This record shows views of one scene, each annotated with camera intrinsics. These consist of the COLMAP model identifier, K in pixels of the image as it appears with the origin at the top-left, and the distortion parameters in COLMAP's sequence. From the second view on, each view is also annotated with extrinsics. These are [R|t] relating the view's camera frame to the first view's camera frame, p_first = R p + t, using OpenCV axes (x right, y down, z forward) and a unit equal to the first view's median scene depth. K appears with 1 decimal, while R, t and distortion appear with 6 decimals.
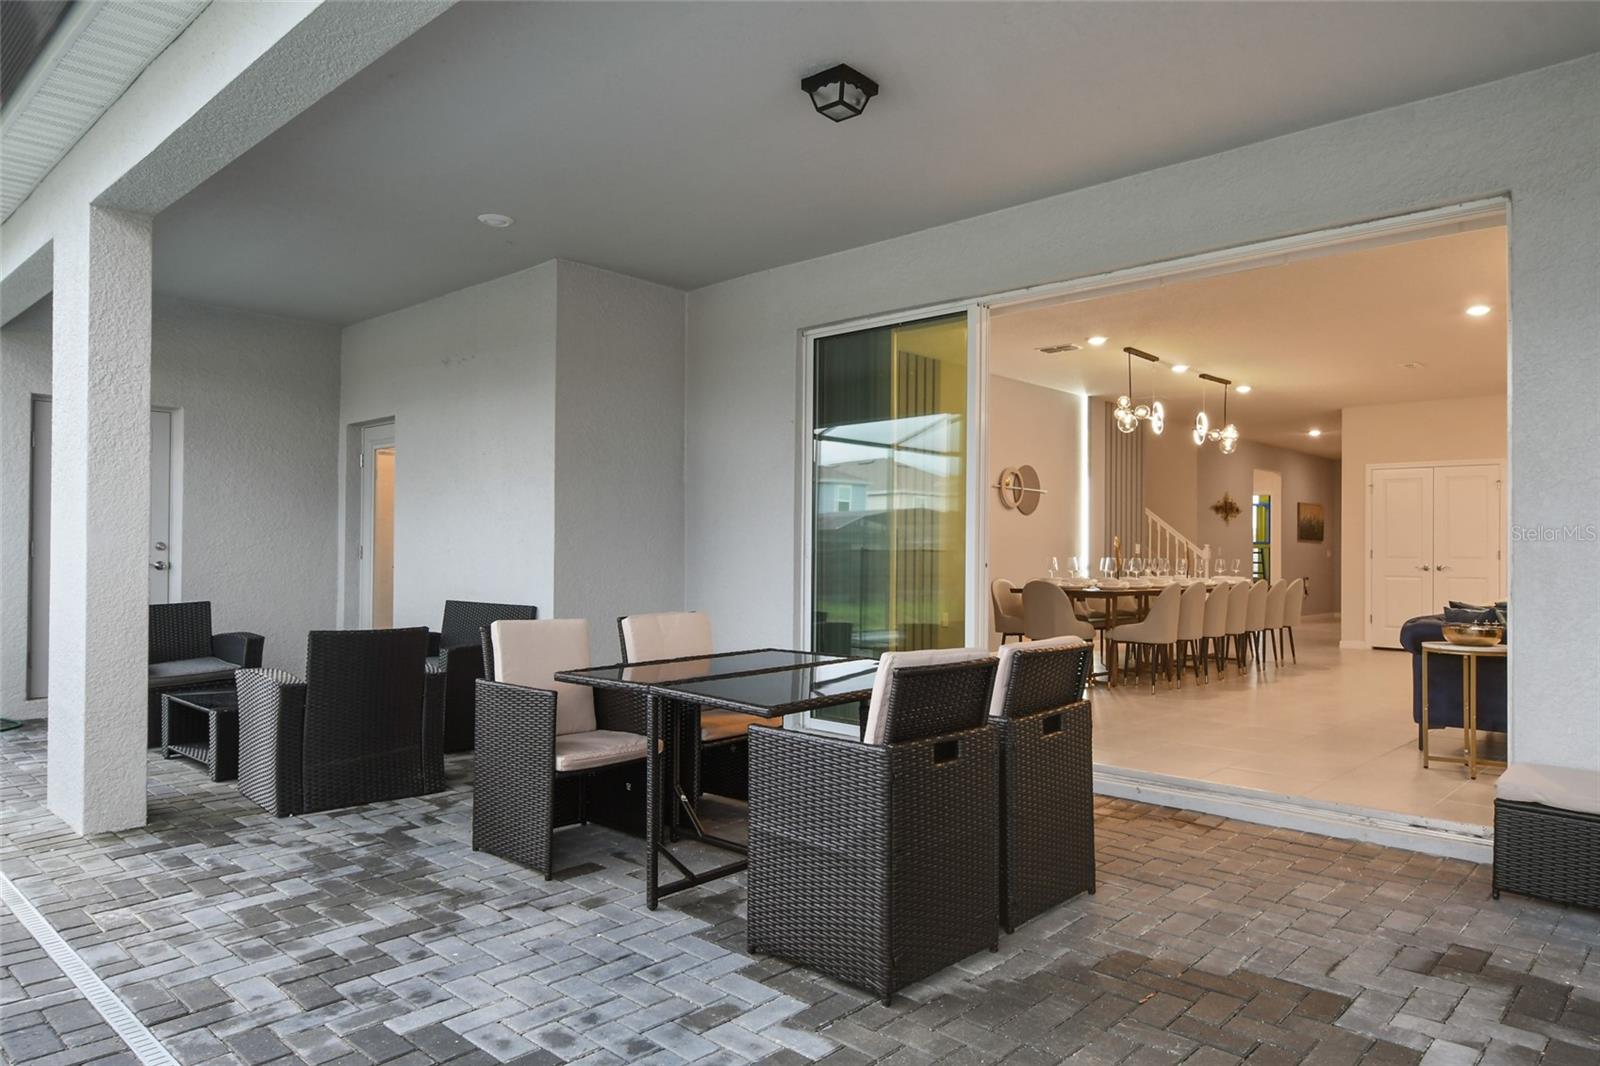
lens RADIAL K [[1041.2, 0, 804.7], [0, 1041.2, 546.5], [0, 0, 1]] dist [0.036149, -0.056248]
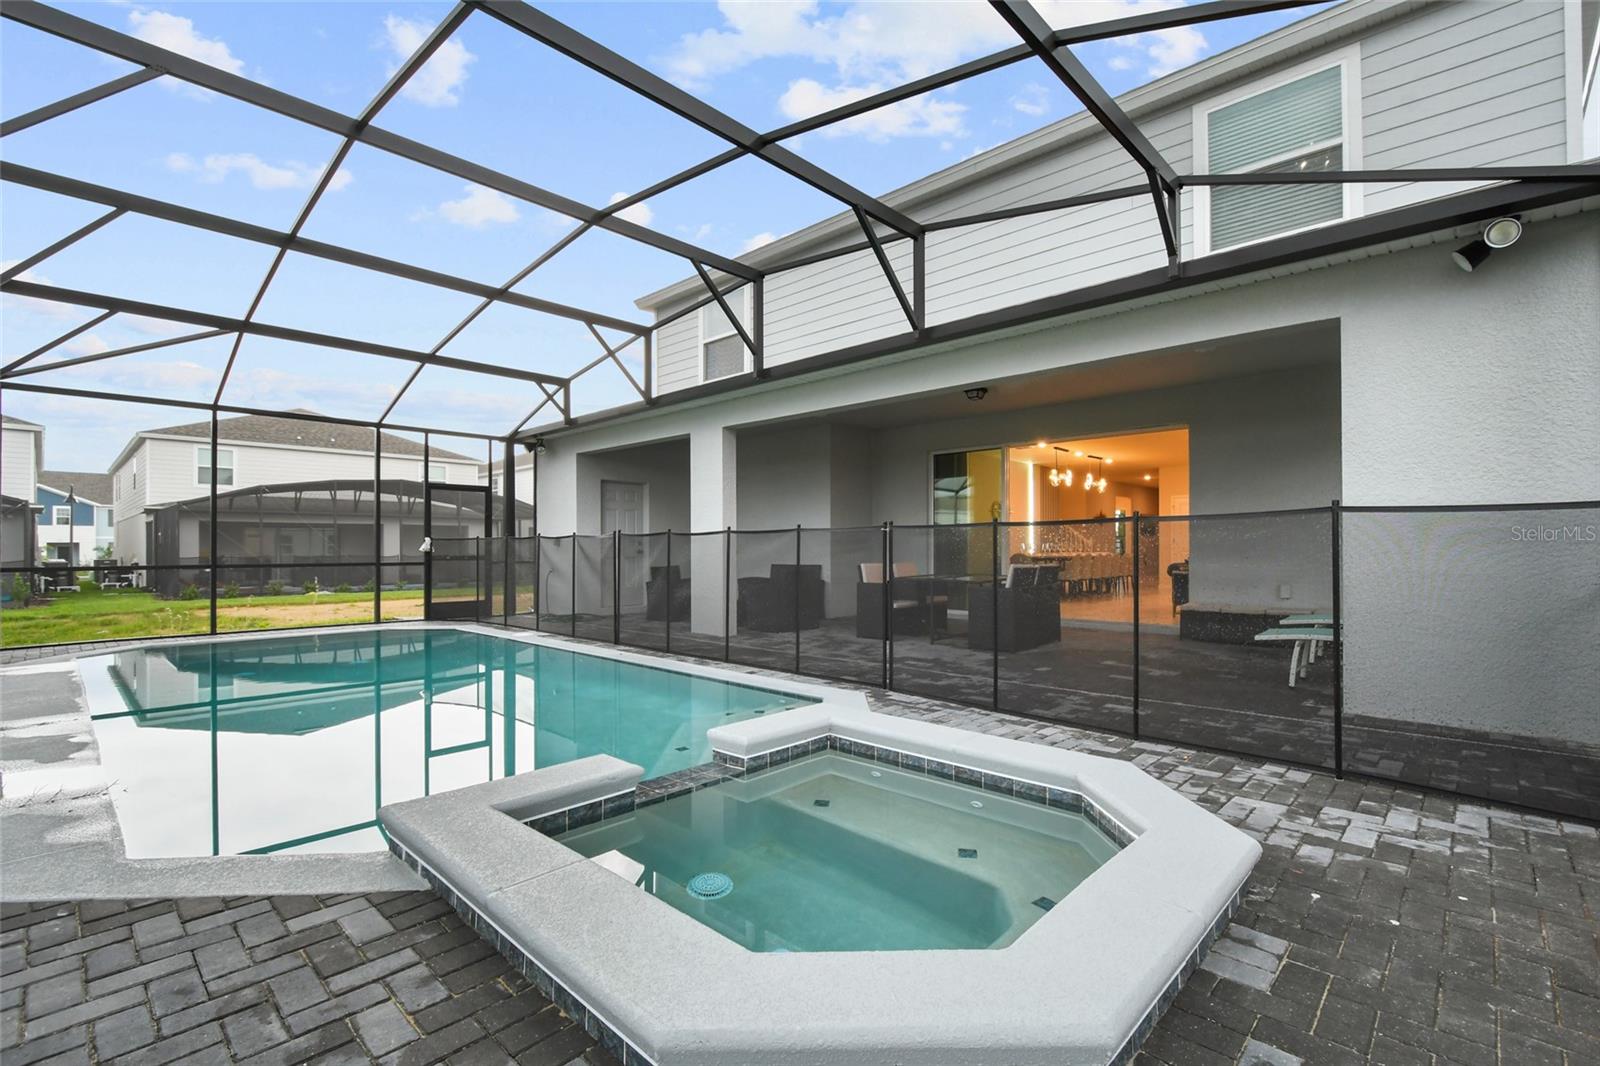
lens RADIAL K [[716.3, 0, 816.7], [0, 716.3, 540.4], [0, 0, 1]] dist [-0.001582, -0.000315]
pose [[0.999961, -0.007306, 0.004943, -0.178870], [0.007311, 0.999973, -0.000911, 0.001431], [-0.004936, 0.000947, 0.999987, -0.444368]]
